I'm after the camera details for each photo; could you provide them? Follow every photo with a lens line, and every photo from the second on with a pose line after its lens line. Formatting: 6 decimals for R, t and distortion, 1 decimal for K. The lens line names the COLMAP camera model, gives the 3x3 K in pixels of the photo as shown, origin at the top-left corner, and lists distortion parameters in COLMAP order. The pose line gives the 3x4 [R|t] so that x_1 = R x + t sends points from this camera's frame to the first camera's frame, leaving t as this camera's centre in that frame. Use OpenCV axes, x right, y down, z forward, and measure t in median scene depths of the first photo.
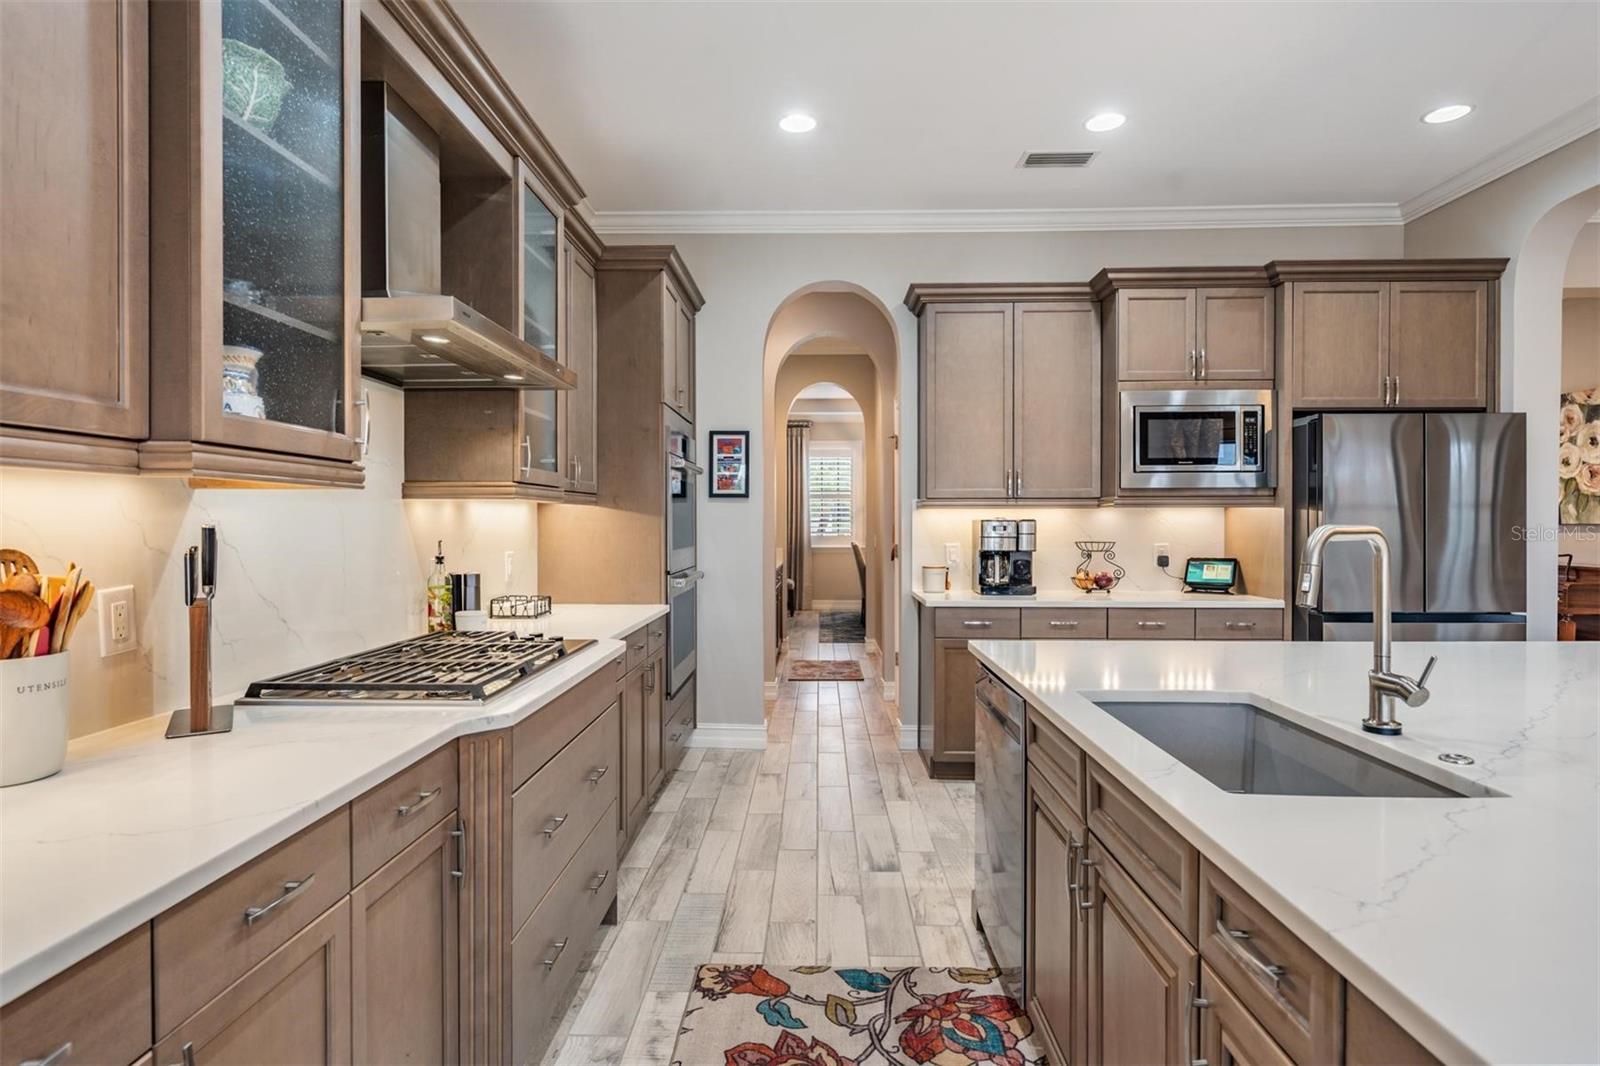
lens RADIAL K [[848.1, 0, 790.2], [0, 848.1, 530.4], [0, 0, 1]] dist [0.004405, 0.000452]
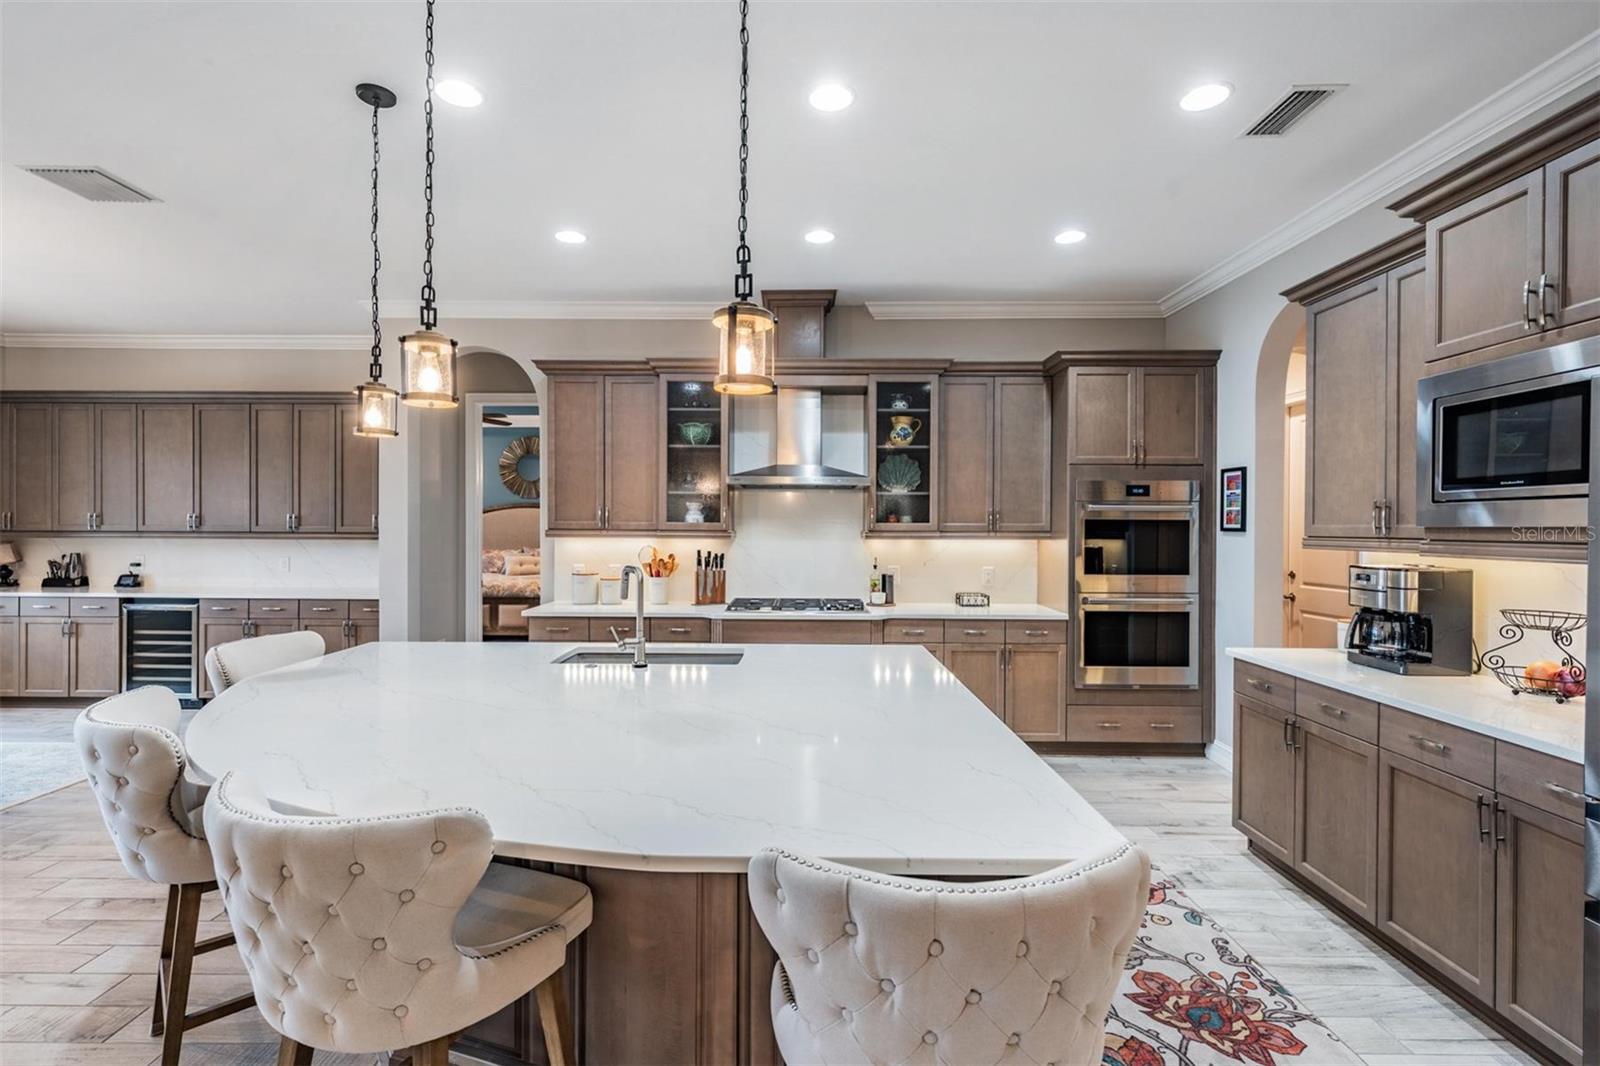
lens RADIAL K [[759.1, 0, 781.4], [0, 759.1, 529.3], [0, 0, 1]] dist [0.006169, -0.001463]
pose [[0.004430, 0.003669, -0.999983, 1.653530], [-0.015996, 0.999866, 0.003597, -0.069239], [0.999862, 0.015980, 0.004488, 0.840721]]
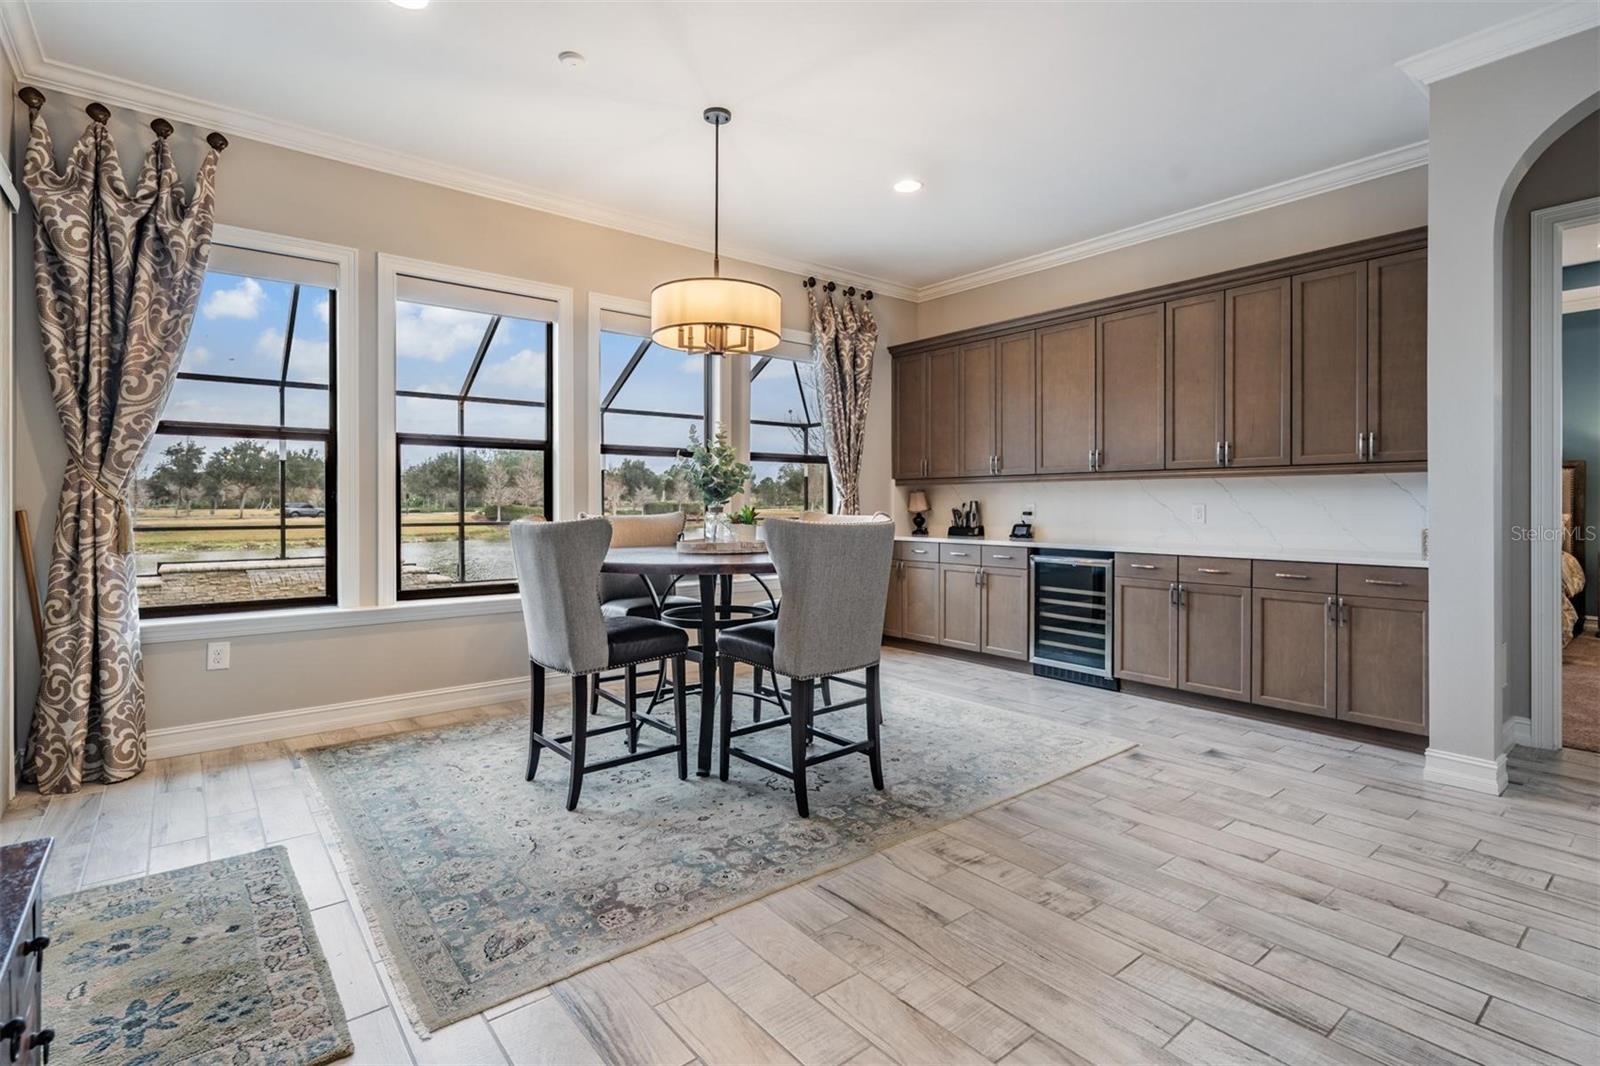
lens RADIAL K [[759.1, 0, 812.6], [0, 759.1, 509.6], [0, 0, 1]] dist [0.006169, -0.001463]
pose [[-0.754034, 0.005783, -0.656810, 1.079657], [-0.006163, 0.999855, 0.015878, 0.051371], [0.656806, 0.016021, -0.753889, -0.022392]]
